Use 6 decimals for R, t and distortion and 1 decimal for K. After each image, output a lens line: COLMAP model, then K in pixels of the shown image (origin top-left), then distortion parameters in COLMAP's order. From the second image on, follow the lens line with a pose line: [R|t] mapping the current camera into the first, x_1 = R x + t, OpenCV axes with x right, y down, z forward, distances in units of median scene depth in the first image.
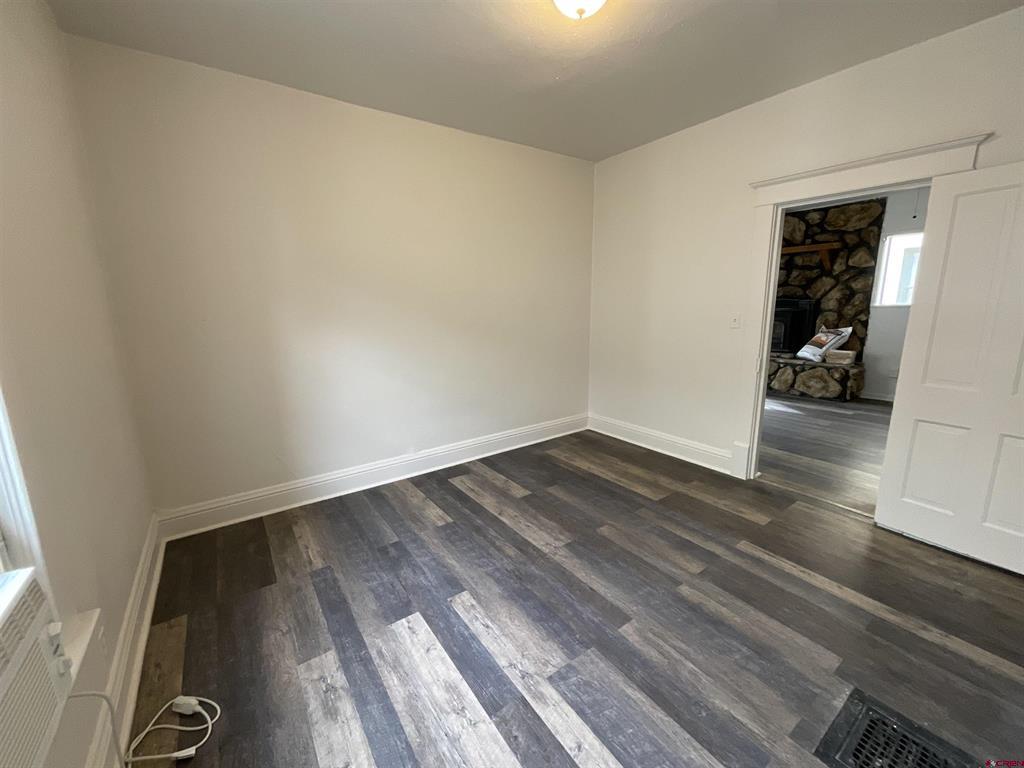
lens RADIAL K [[413.4, 0, 505.6], [0, 413.4, 385.7], [0, 0, 1]] dist [-0.001017, 0.001106]
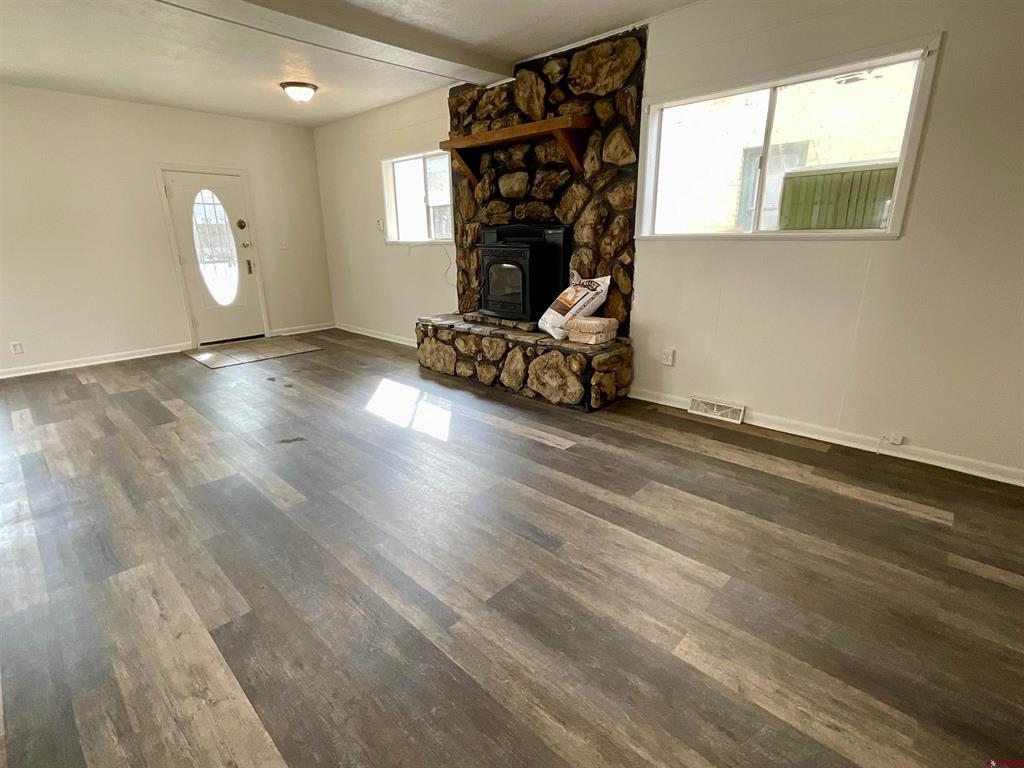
lens RADIAL K [[493.3, 0, 512.1], [0, 493.3, 381.4], [0, 0, 1]] dist [-0.005228, 0.001789]
pose [[0.979842, -0.052239, 0.192825, 0.564918], [0.033870, 0.994673, 0.097360, -0.068229], [-0.196884, -0.088866, 0.976391, 0.355322]]
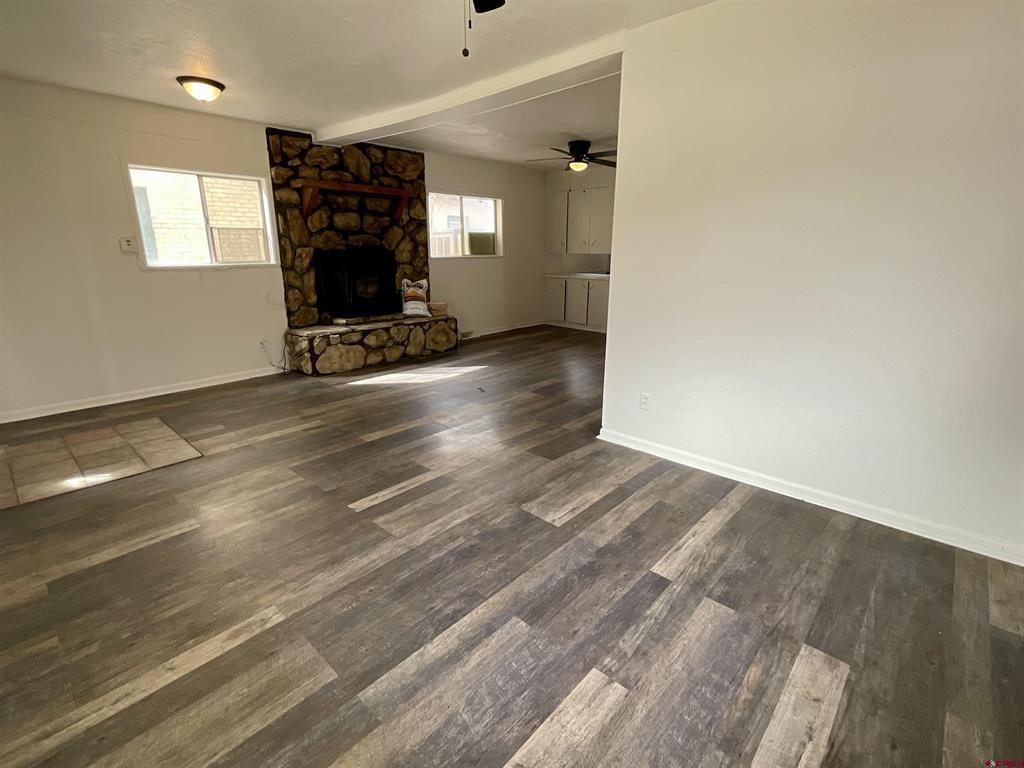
lens RADIAL K [[493.3, 0, 508.6], [0, 493.3, 380.3], [0, 0, 1]] dist [-0.005228, 0.001789]
pose [[-0.216346, -0.232482, 0.948234, -0.413027], [0.195649, 0.941210, 0.275399, -0.199582], [-0.956512, 0.245102, -0.158142, 1.048076]]
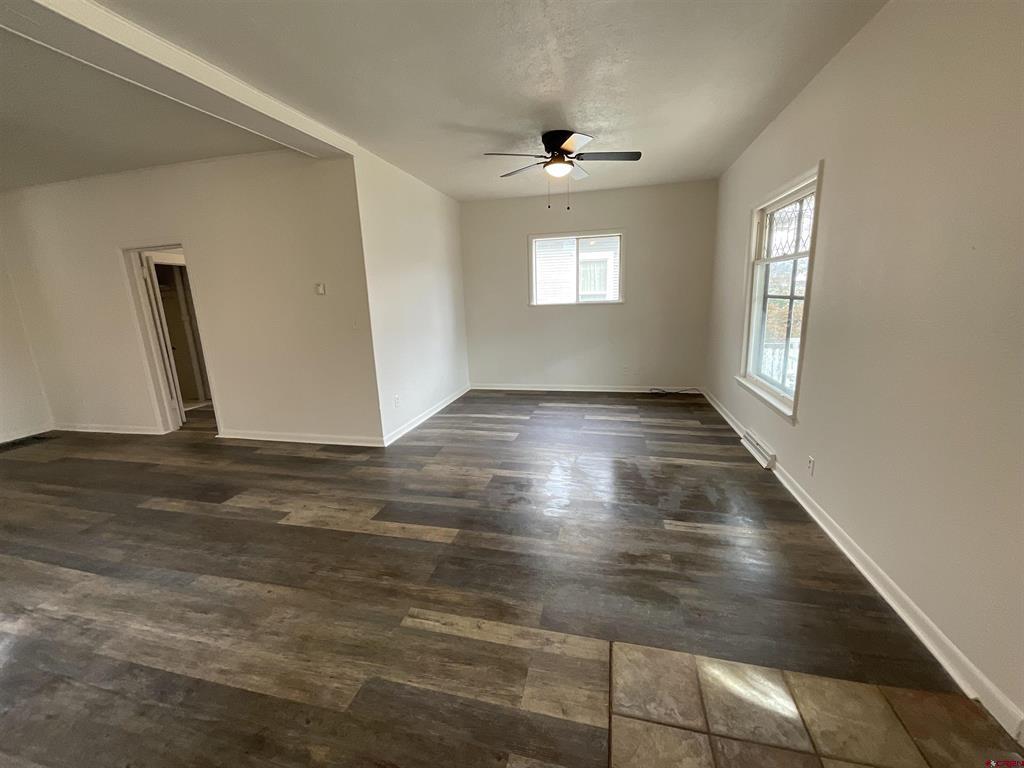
lens RADIAL K [[413.4, 0, 509.4], [0, 413.4, 381.8], [0, 0, 1]] dist [-0.001017, 0.001106]
pose [[-0.747080, 0.180186, -0.639847, 0.418962], [-0.083872, 0.929317, 0.359632, -0.294561], [0.659421, 0.322339, -0.679162, 1.421152]]
